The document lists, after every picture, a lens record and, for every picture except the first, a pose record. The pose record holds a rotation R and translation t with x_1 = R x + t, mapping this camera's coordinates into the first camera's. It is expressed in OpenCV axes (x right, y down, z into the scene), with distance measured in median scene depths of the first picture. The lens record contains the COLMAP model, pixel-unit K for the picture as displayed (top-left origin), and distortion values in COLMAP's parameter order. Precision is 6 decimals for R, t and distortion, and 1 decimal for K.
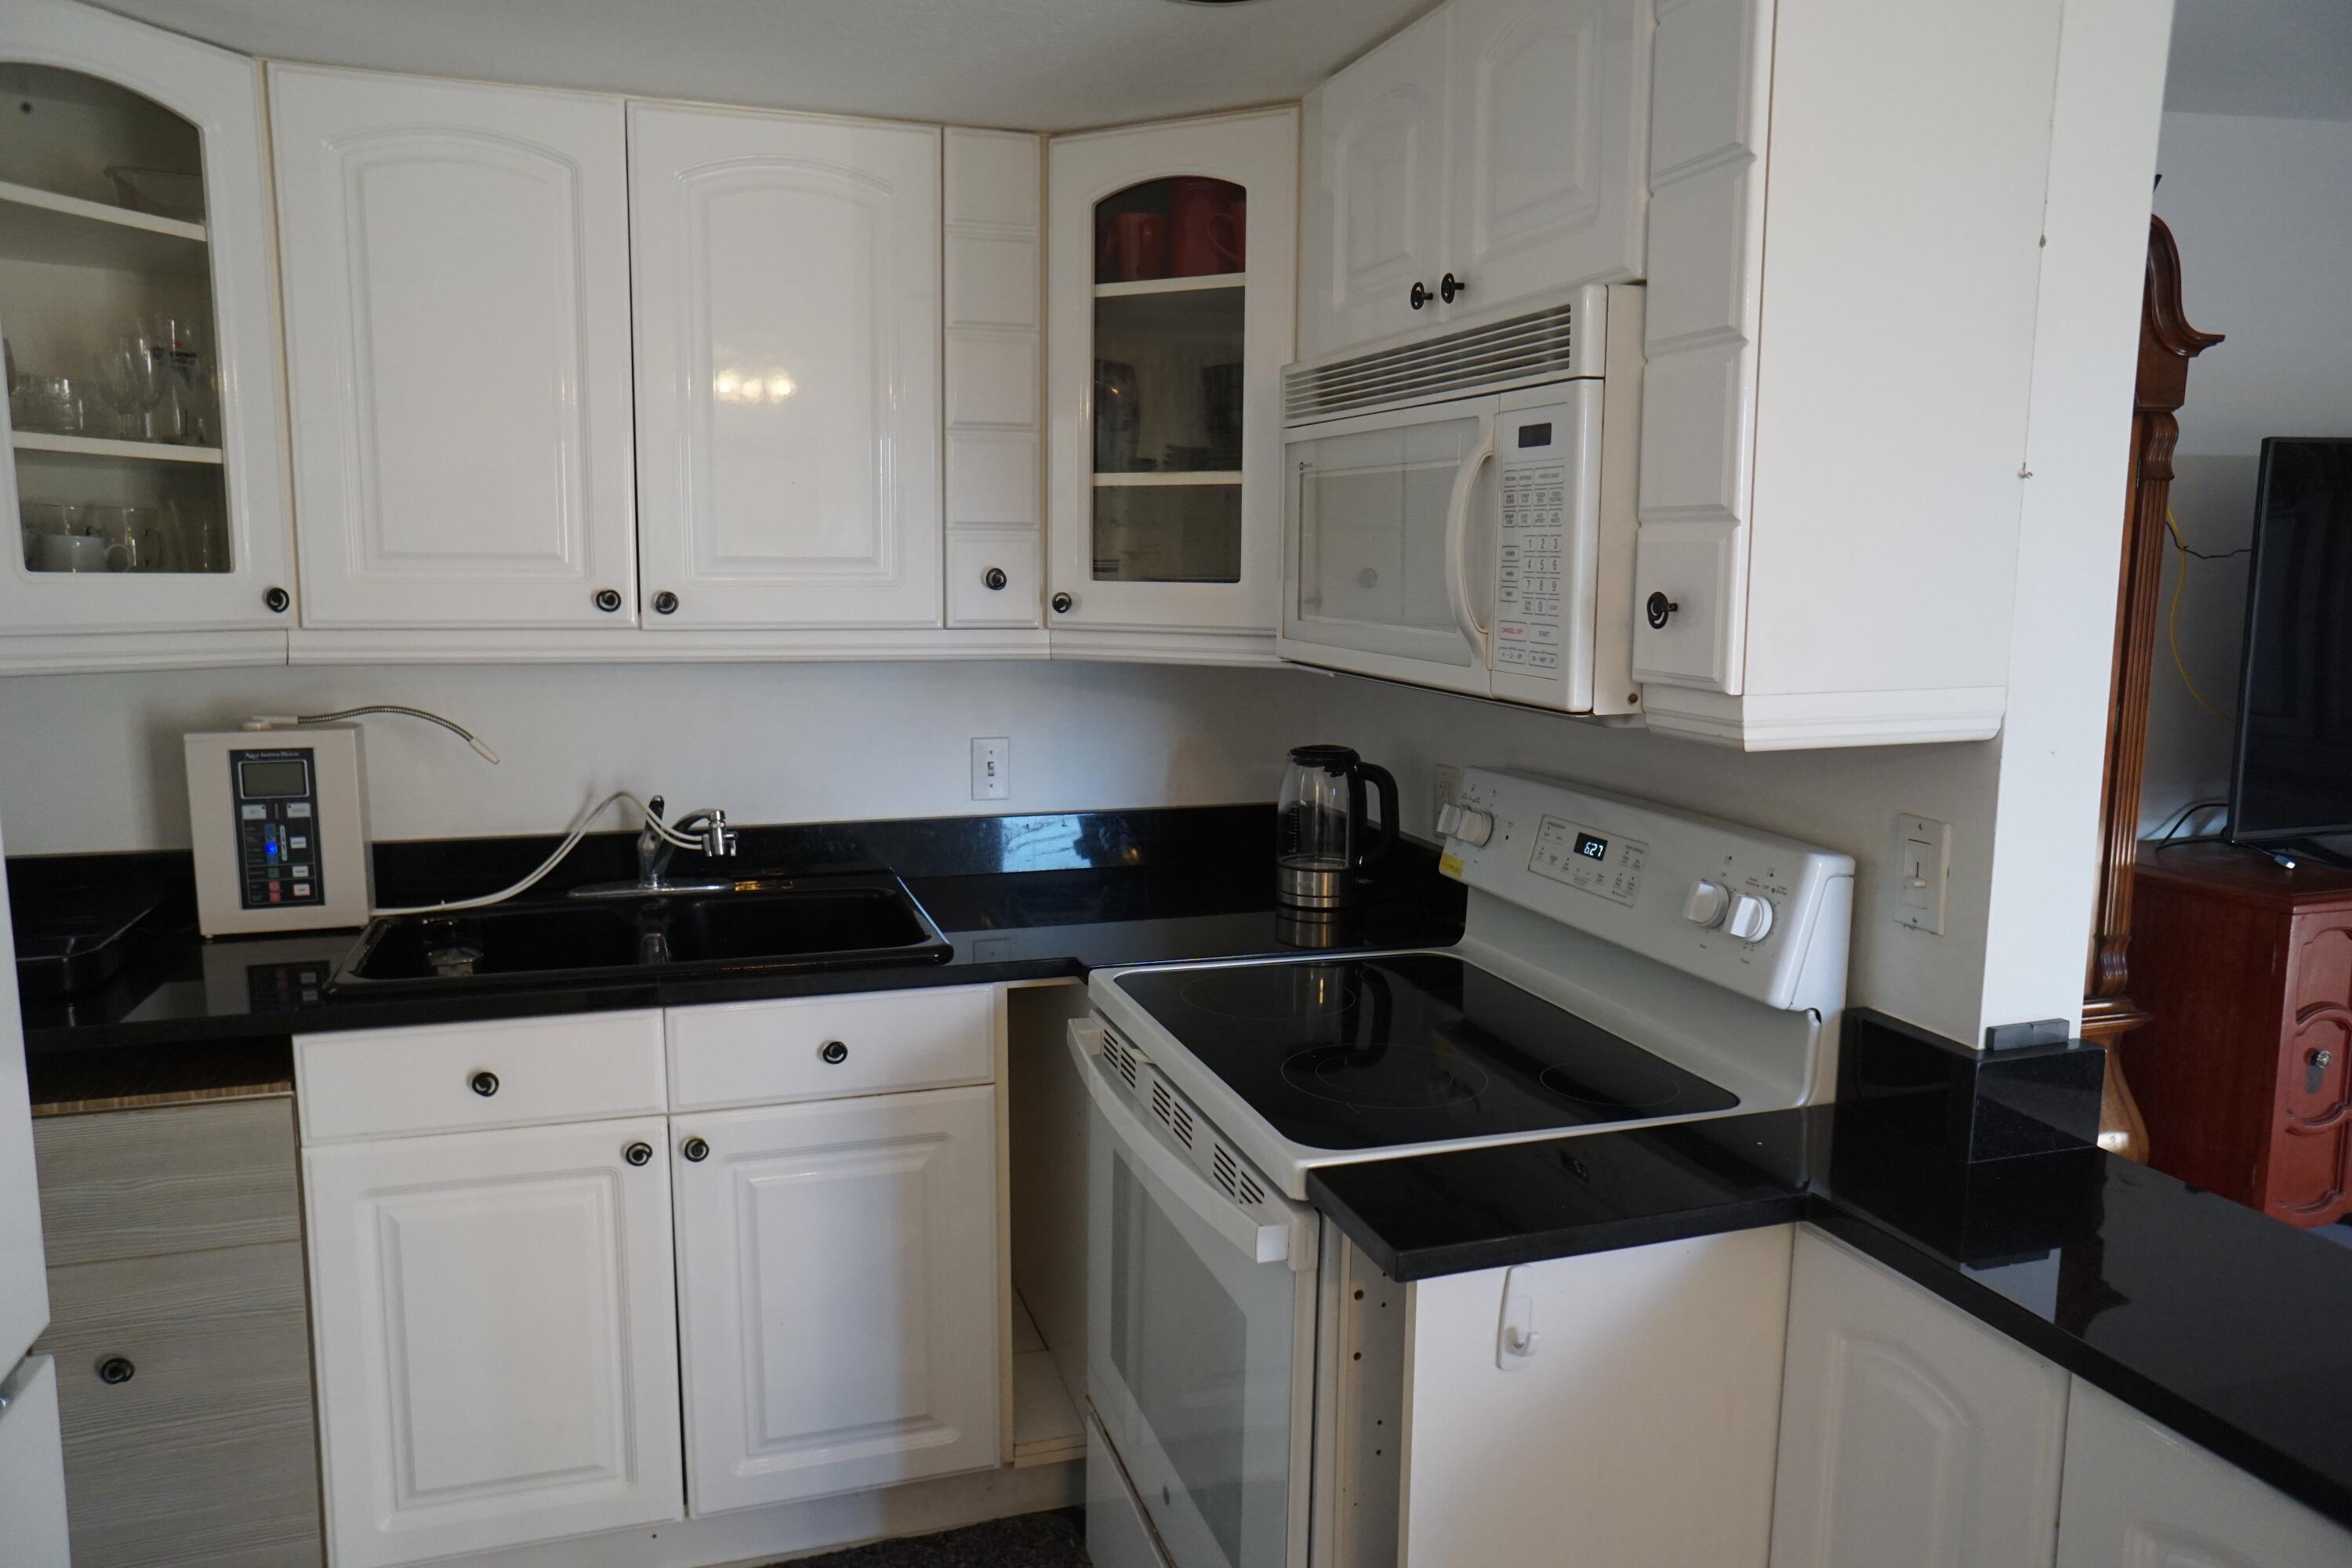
lens RADIAL K [[1595.6, 0, 1150.9], [0, 1595.6, 783.8], [0, 0, 1]] dist [-0.071542, 0.099838]
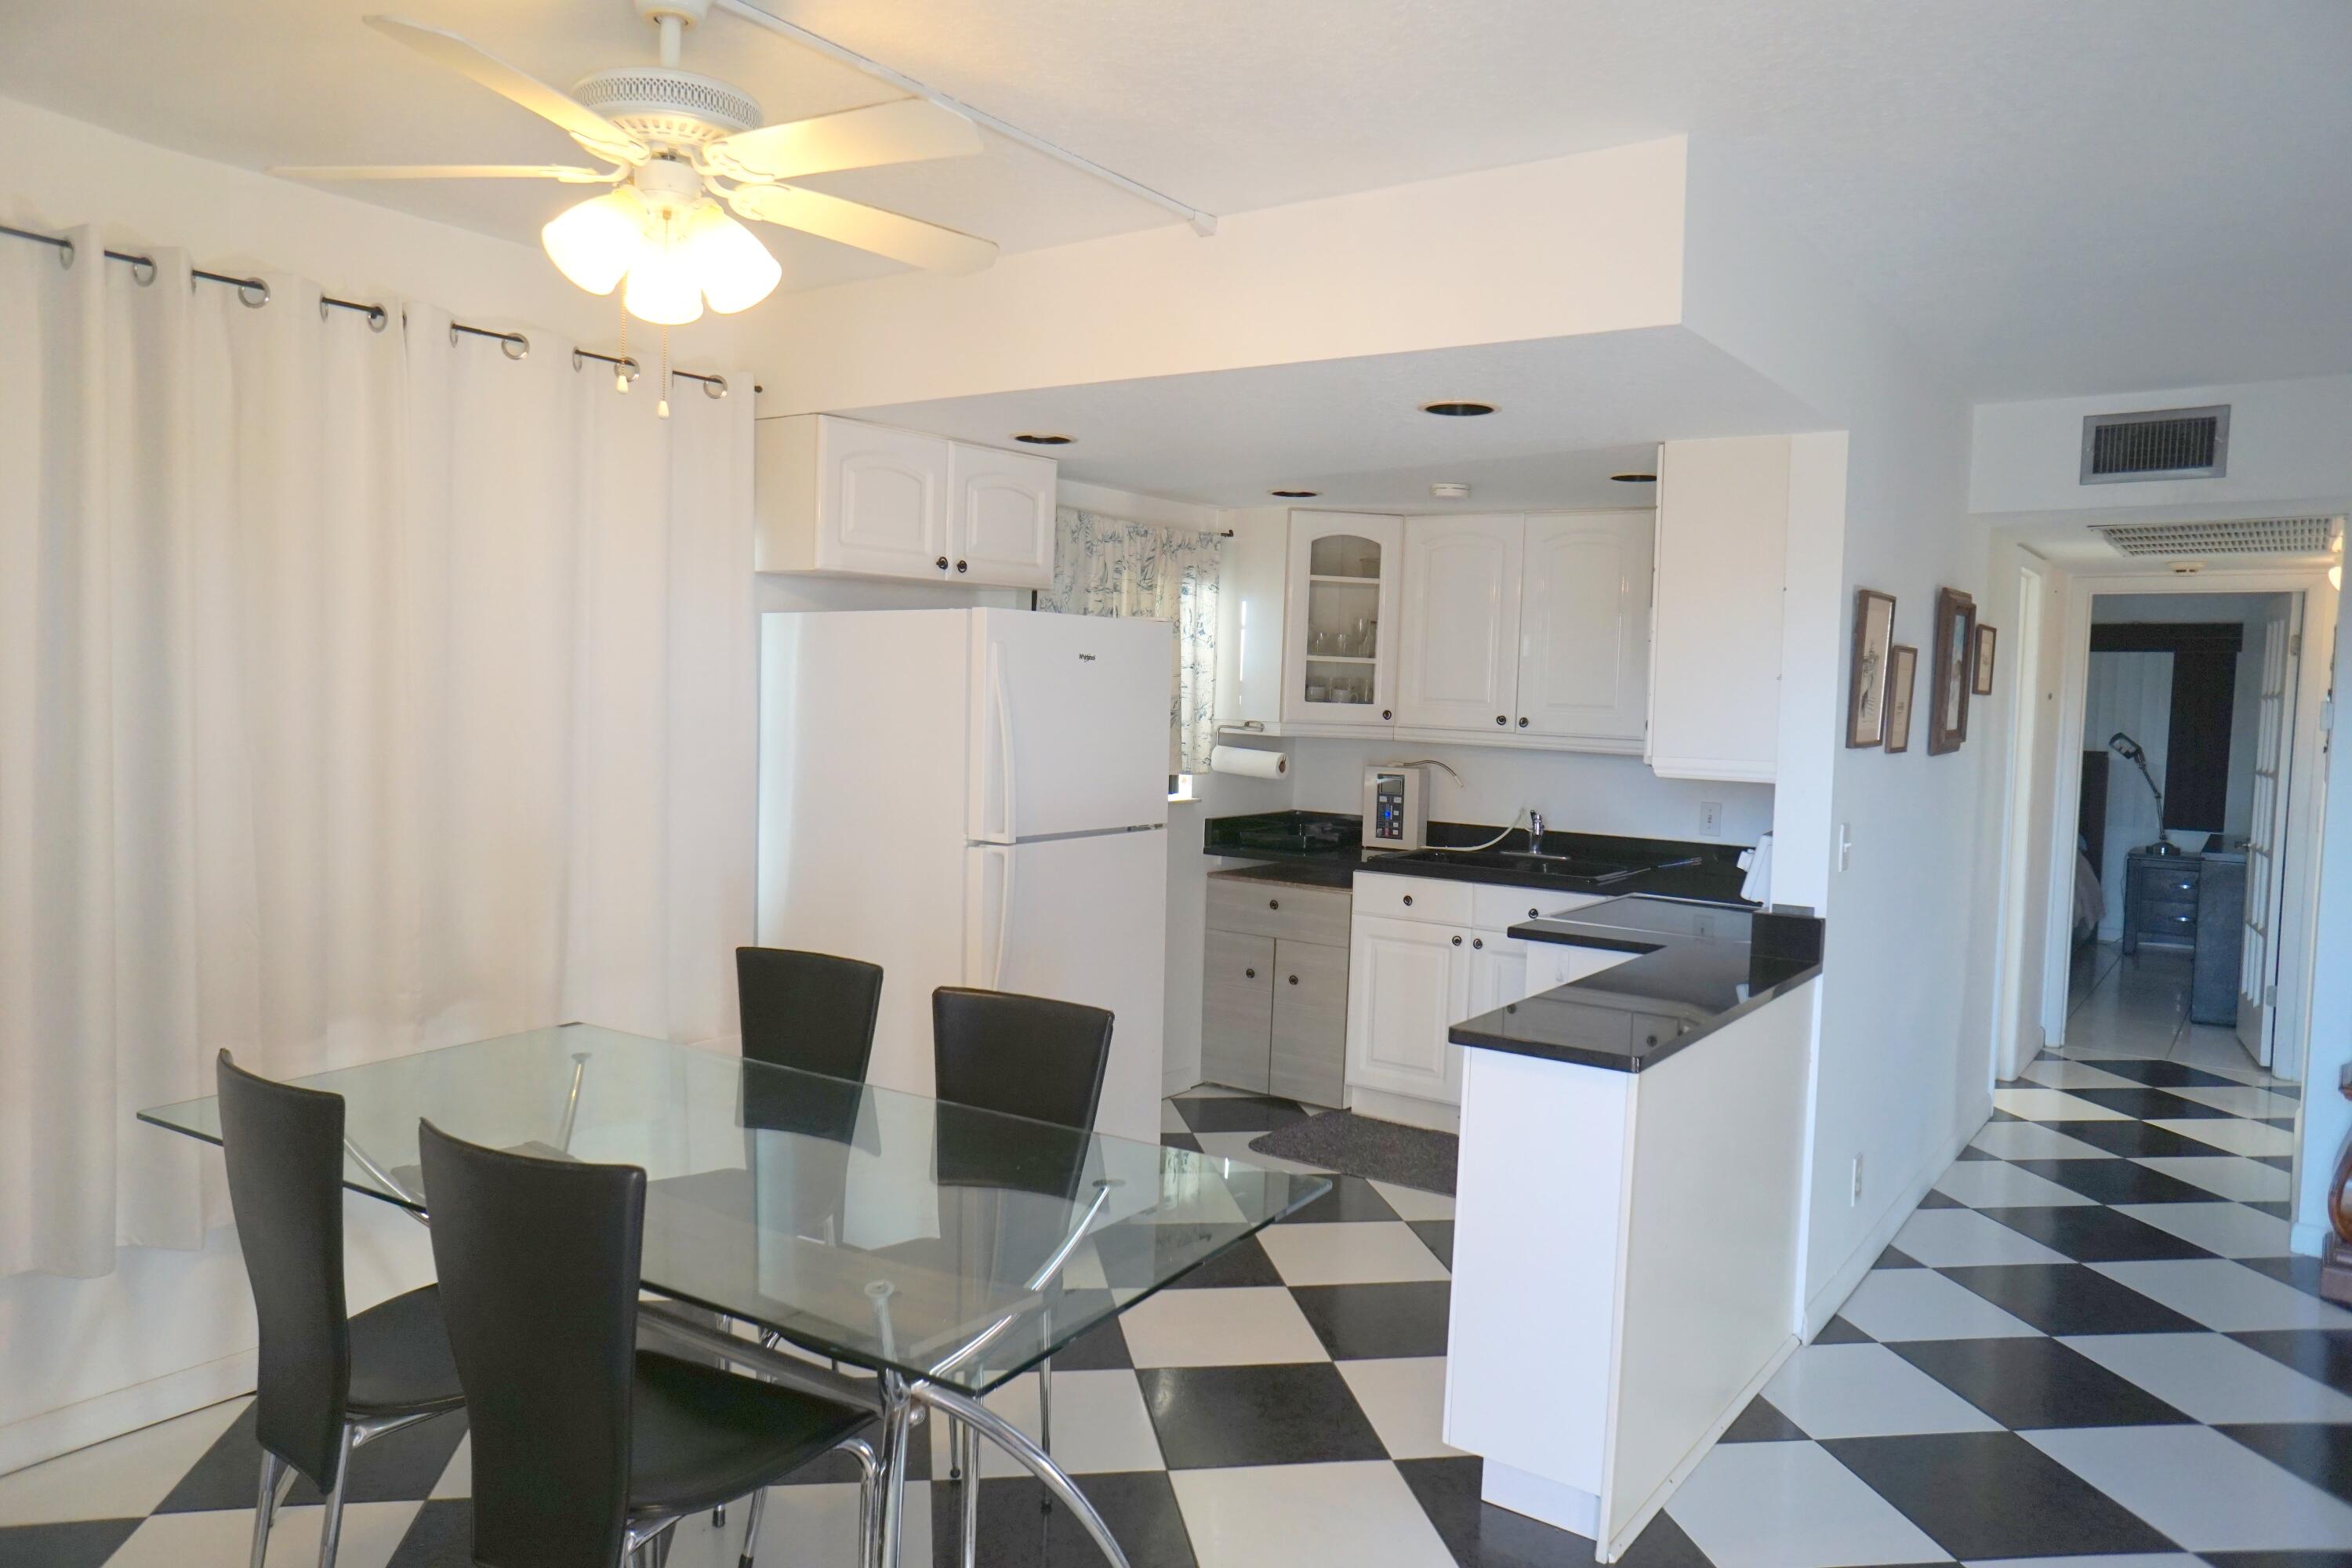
lens RADIAL K [[1595.6, 0, 1150.9], [0, 1595.6, 783.8], [0, 0, 1]] dist [-0.071542, 0.099838]
pose [[0.588795, 0.060793, -0.805993, 1.266305], [-0.137961, 0.990094, -0.026104, 0.111942], [0.796422, 0.126565, 0.591349, -0.807132]]
